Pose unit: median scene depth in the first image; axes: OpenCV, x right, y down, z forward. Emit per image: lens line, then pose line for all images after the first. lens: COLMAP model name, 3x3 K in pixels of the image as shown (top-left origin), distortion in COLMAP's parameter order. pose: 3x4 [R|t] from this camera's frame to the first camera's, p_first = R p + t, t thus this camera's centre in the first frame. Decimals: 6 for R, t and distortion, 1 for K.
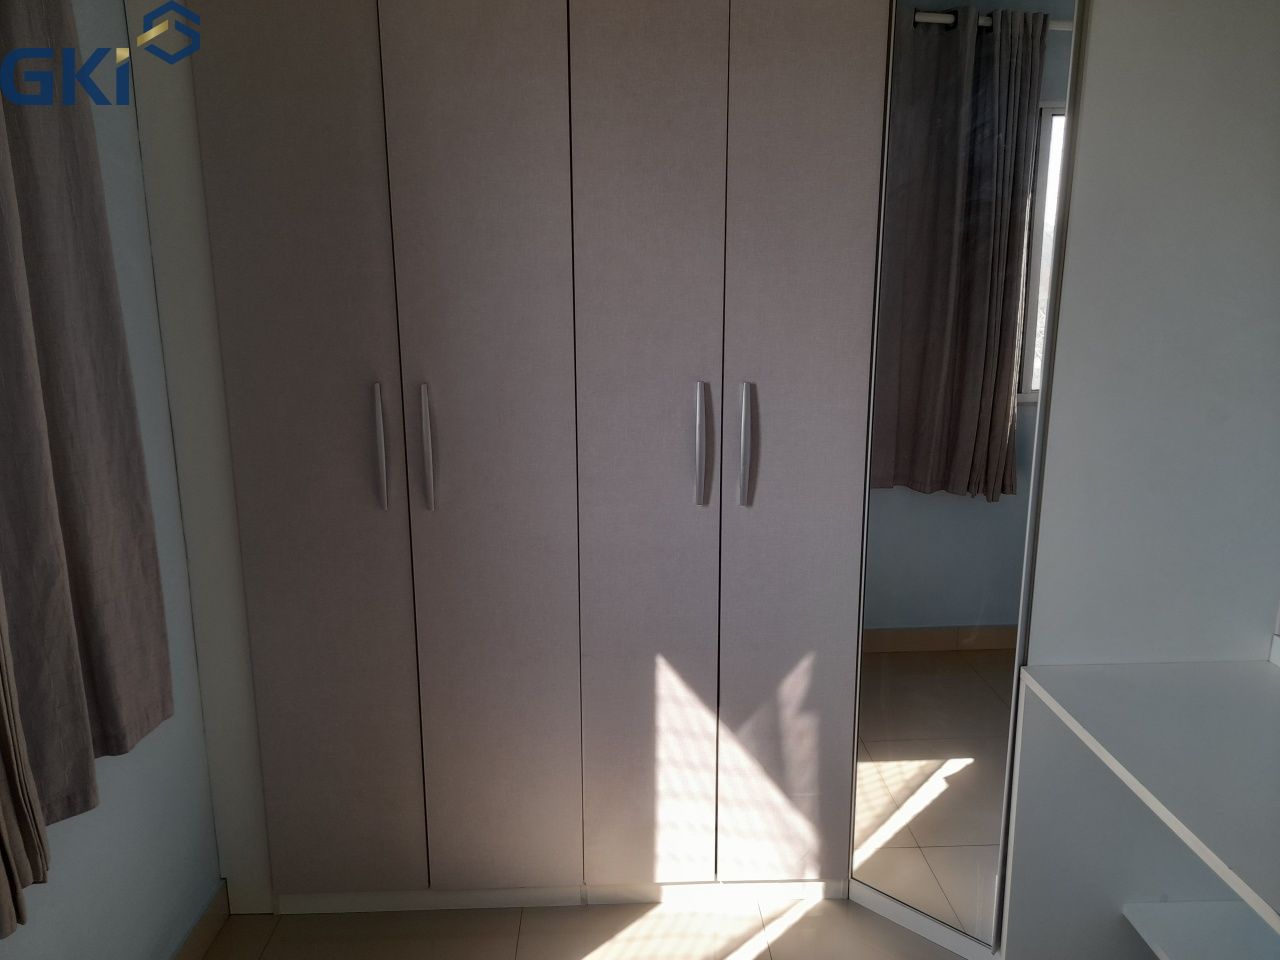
lens RADIAL K [[960.4, 0, 640.0], [0, 960.4, 480.0], [0, 0, 1]] dist [0.064355, -0.002469]
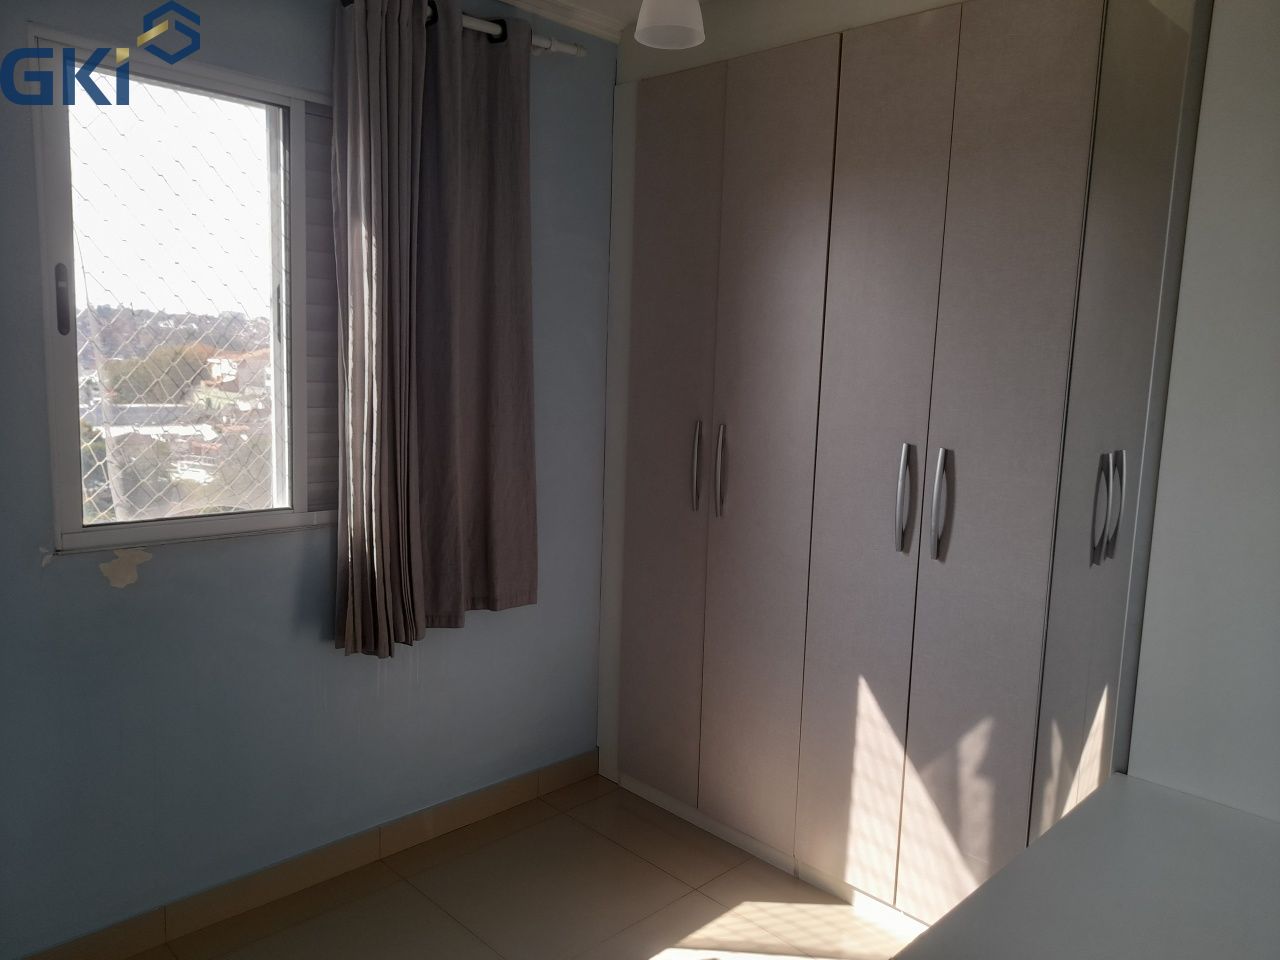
lens RADIAL K [[960.4, 0, 640.0], [0, 960.4, 480.0], [0, 0, 1]] dist [0.064355, -0.002469]
pose [[0.693137, 0.137355, -0.707598, 0.608825], [-0.196785, 0.980444, -0.002446, 0.006731], [0.693424, 0.140940, 0.706611, -0.031928]]
